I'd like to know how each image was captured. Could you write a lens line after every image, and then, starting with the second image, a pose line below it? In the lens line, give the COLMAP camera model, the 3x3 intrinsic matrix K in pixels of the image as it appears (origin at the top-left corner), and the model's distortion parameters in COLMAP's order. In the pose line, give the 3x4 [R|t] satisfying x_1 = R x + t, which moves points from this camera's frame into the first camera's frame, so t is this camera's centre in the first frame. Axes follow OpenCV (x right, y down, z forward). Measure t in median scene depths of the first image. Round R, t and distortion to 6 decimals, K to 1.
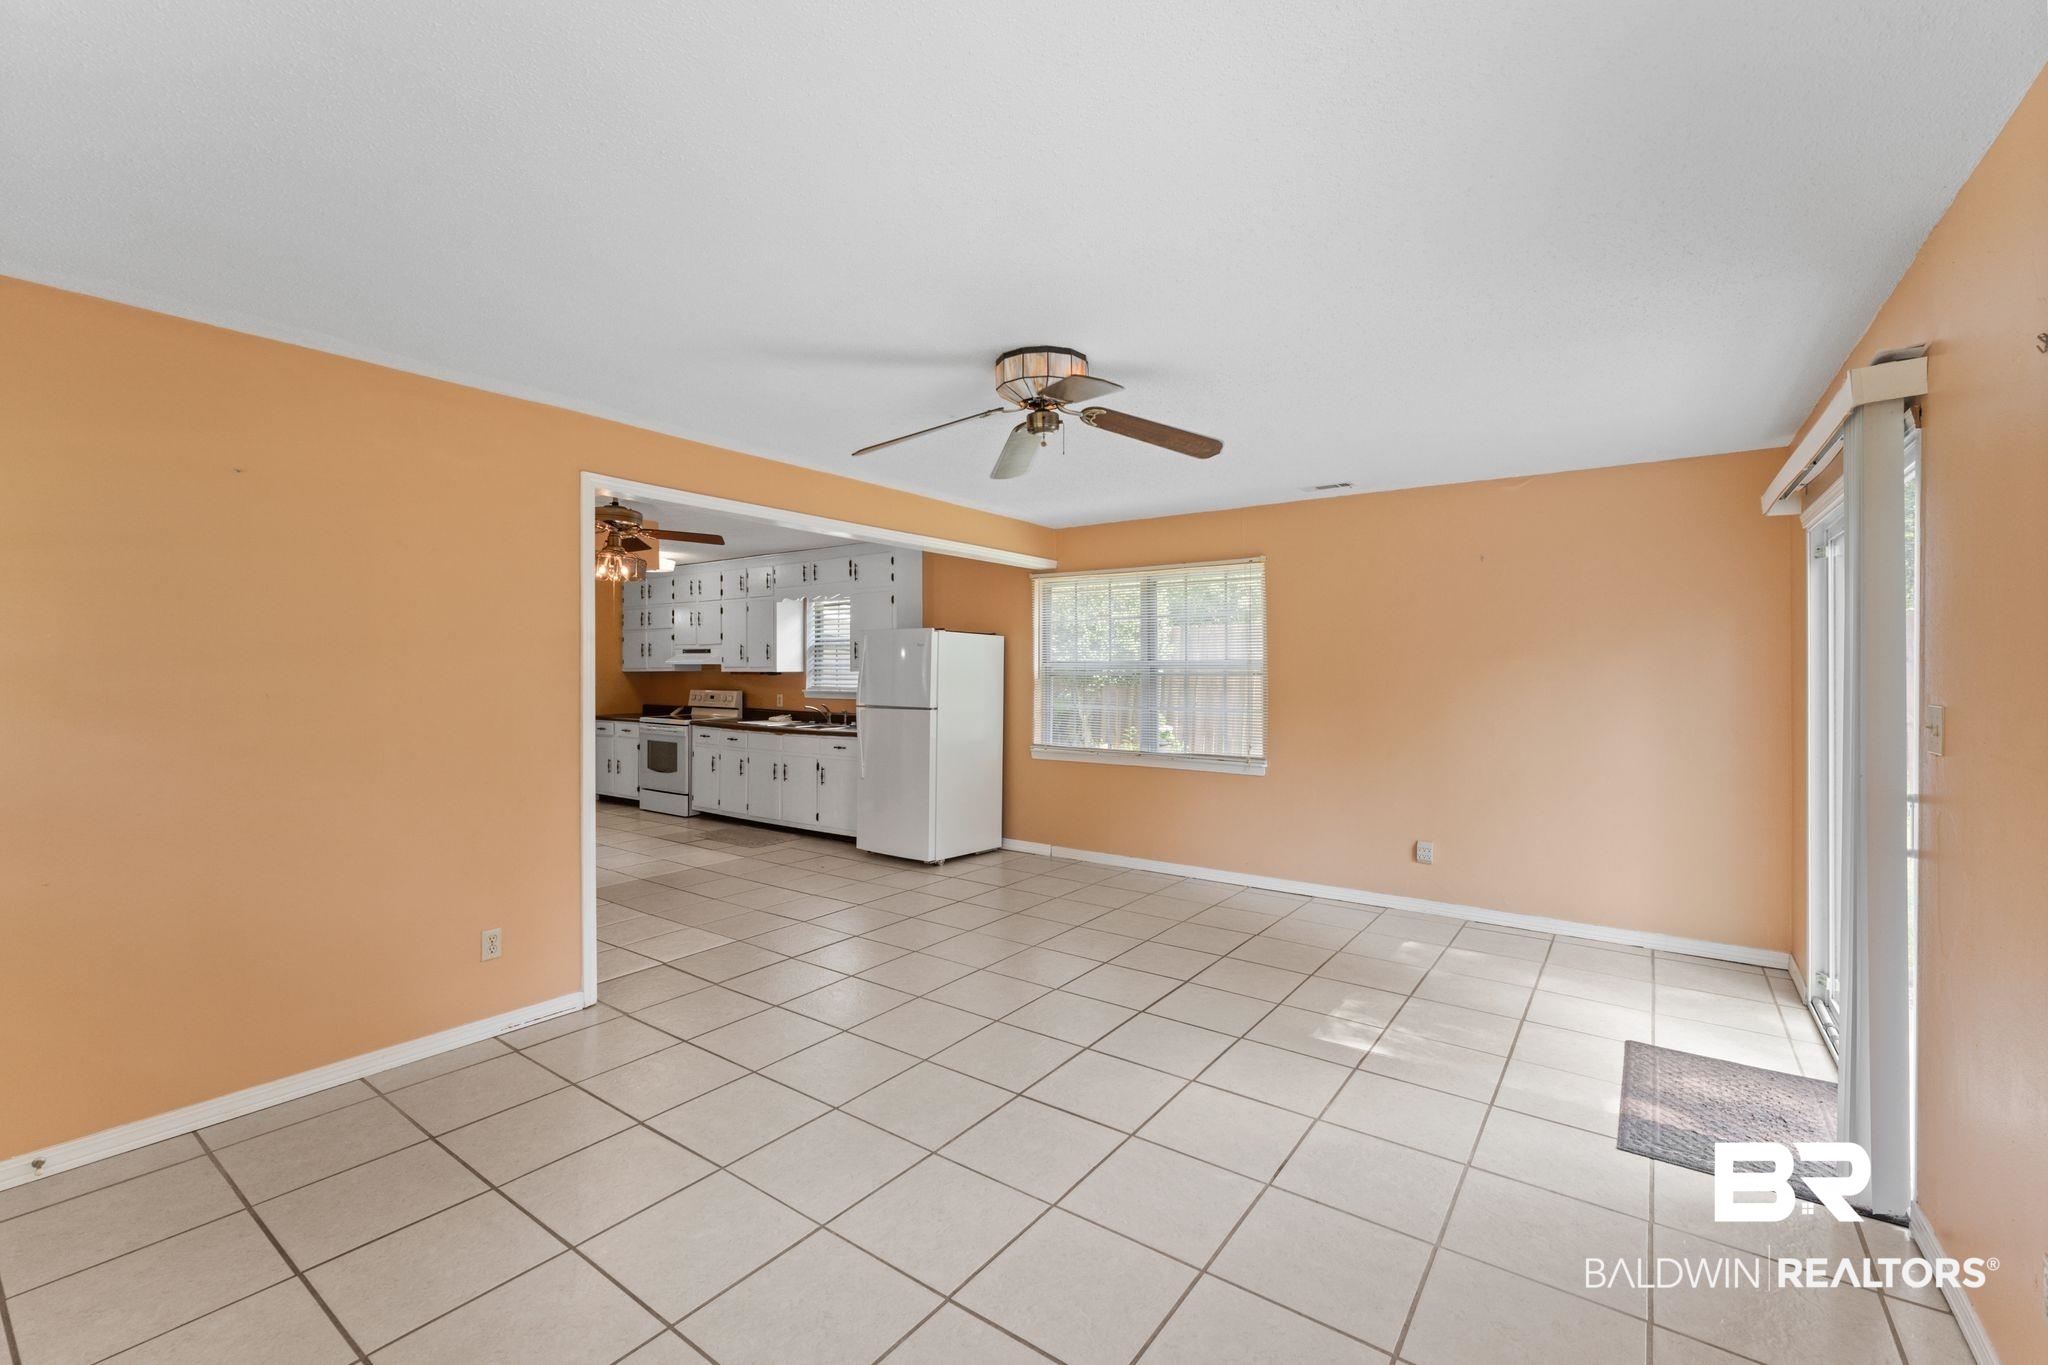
lens RADIAL K [[857.4, 0, 1025.2], [0, 857.4, 671.0], [0, 0, 1]] dist [-0.006498, -0.000258]
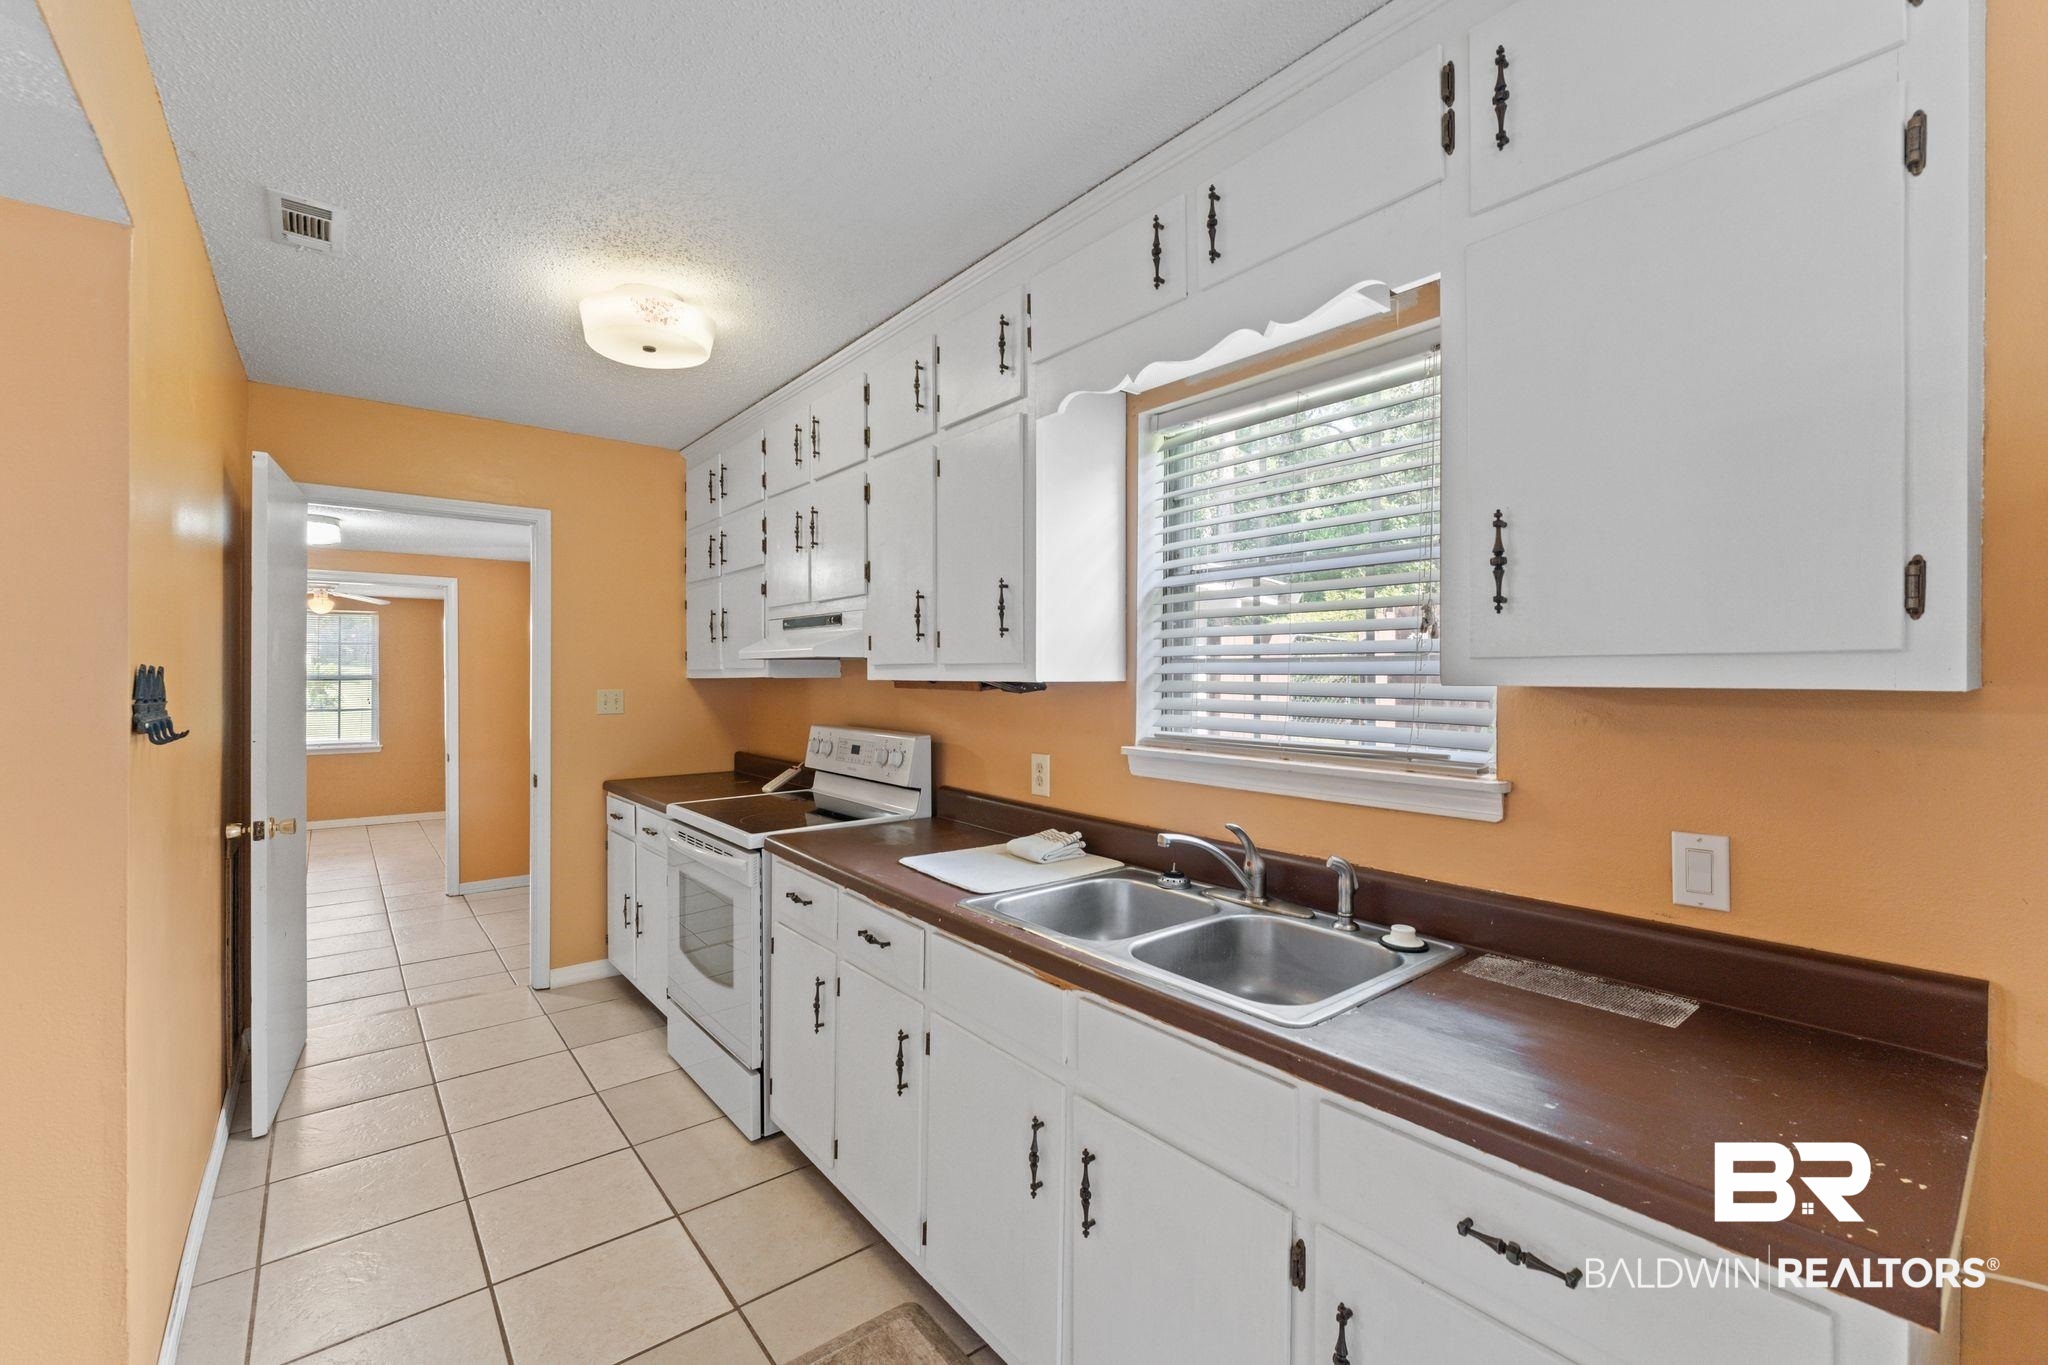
lens RADIAL K [[857.4, 0, 1014.5], [0, 857.4, 677.6], [0, 0, 1]] dist [-0.006498, -0.000258]
pose [[0.962000, 0.000879, -0.273048, -0.213103], [0.000070, 0.999994, 0.003466, -0.001202], [0.273049, -0.003353, 0.961994, 0.707286]]
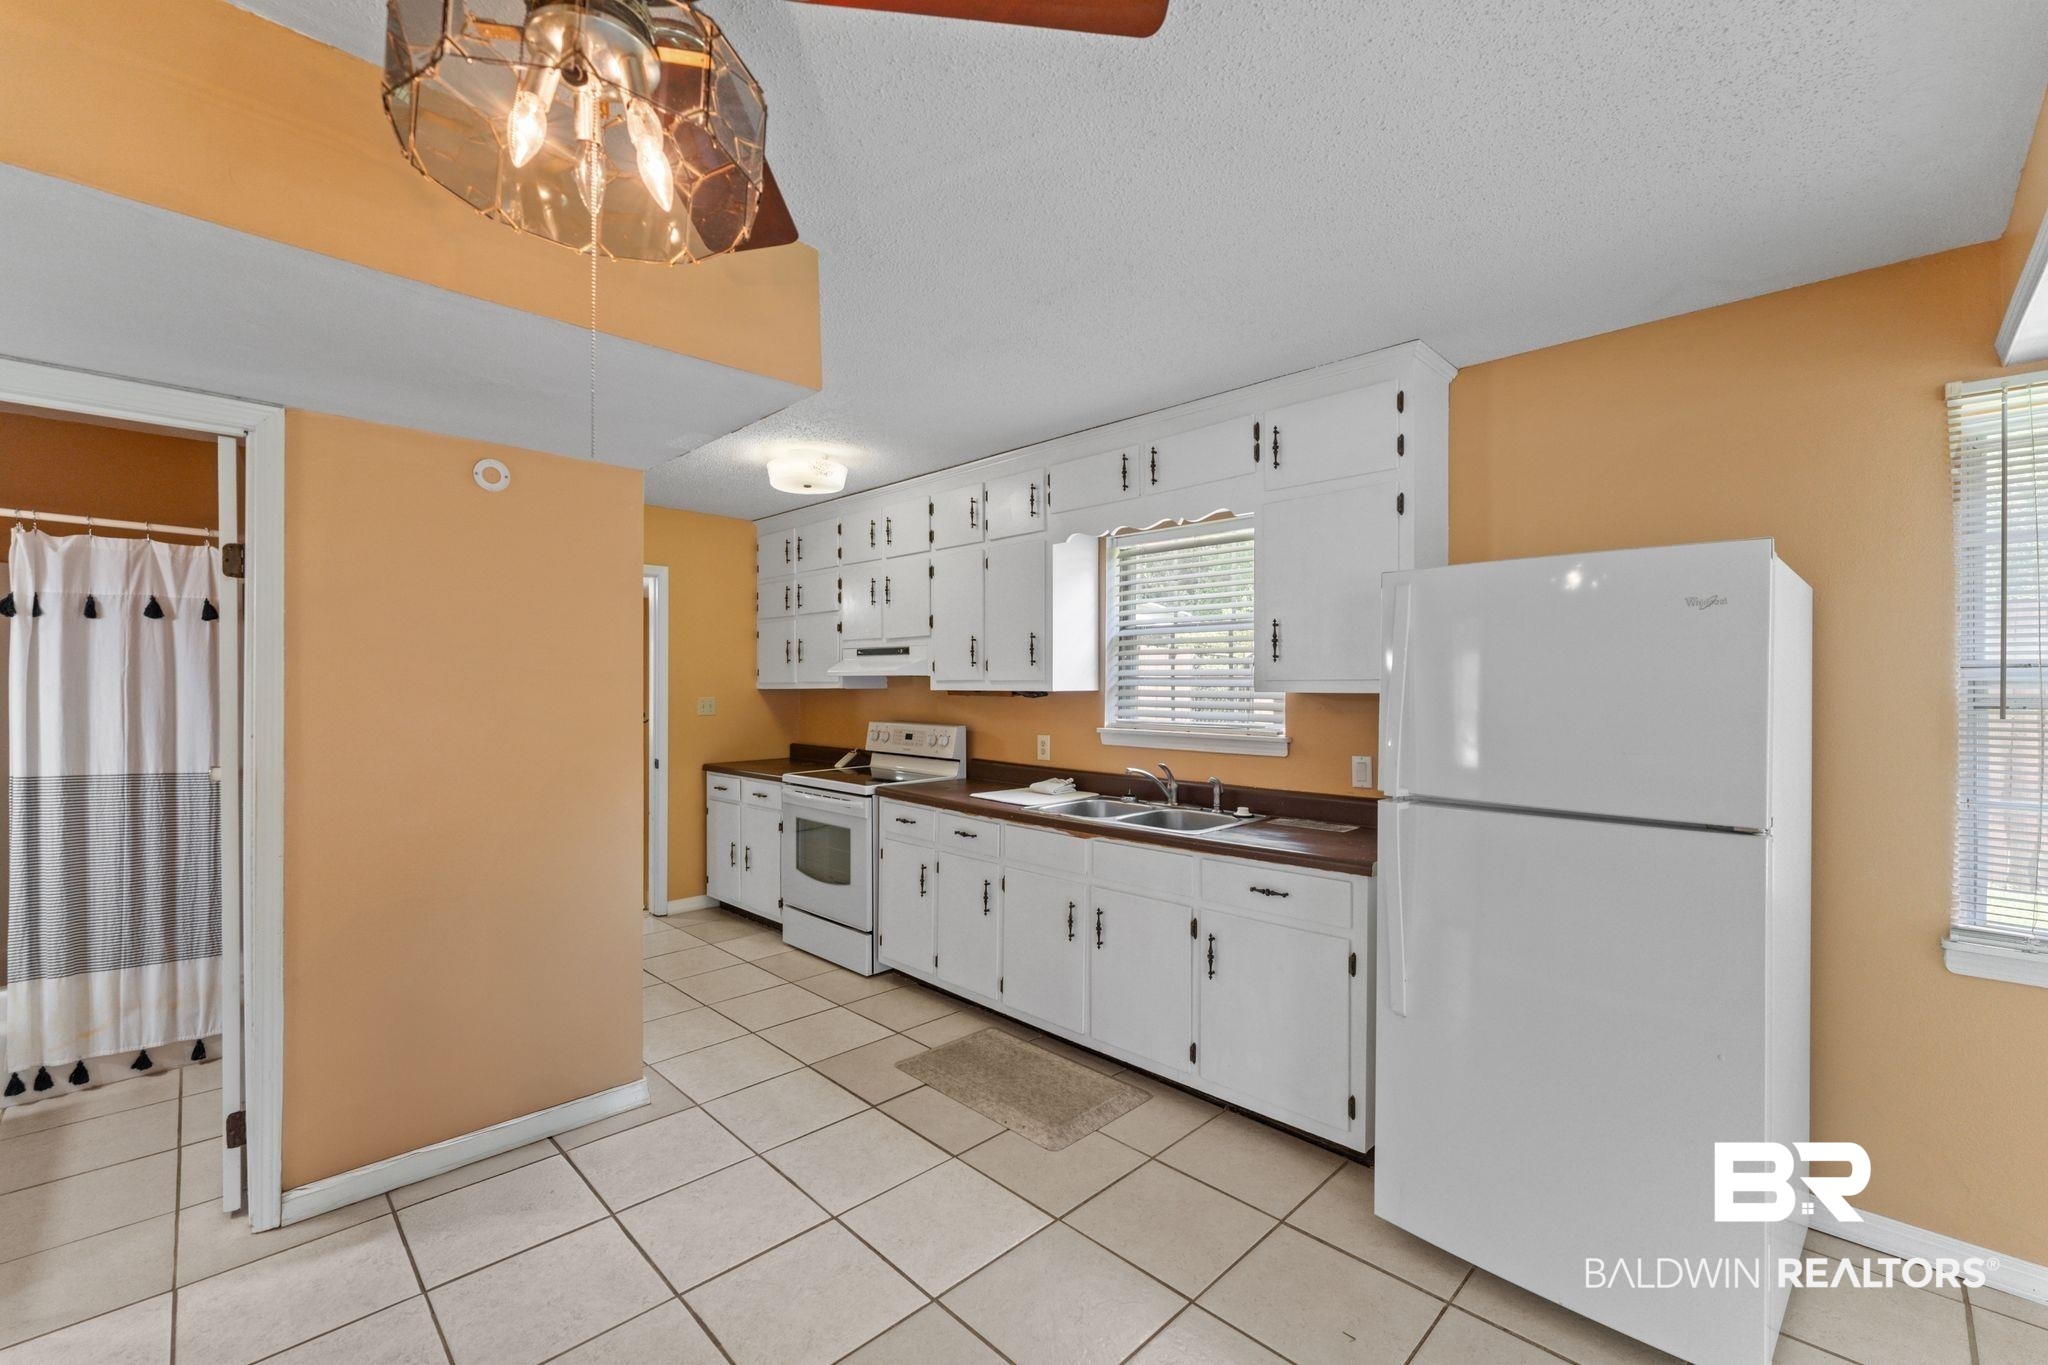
lens RADIAL K [[857.4, 0, 1018.2], [0, 857.4, 684.6], [0, 0, 1]] dist [-0.006498, -0.000258]
pose [[0.986258, -0.000658, -0.165211, -0.219272], [0.000736, 1.000000, 0.000407, -0.002627], [0.165210, -0.000523, 0.986258, 0.503094]]
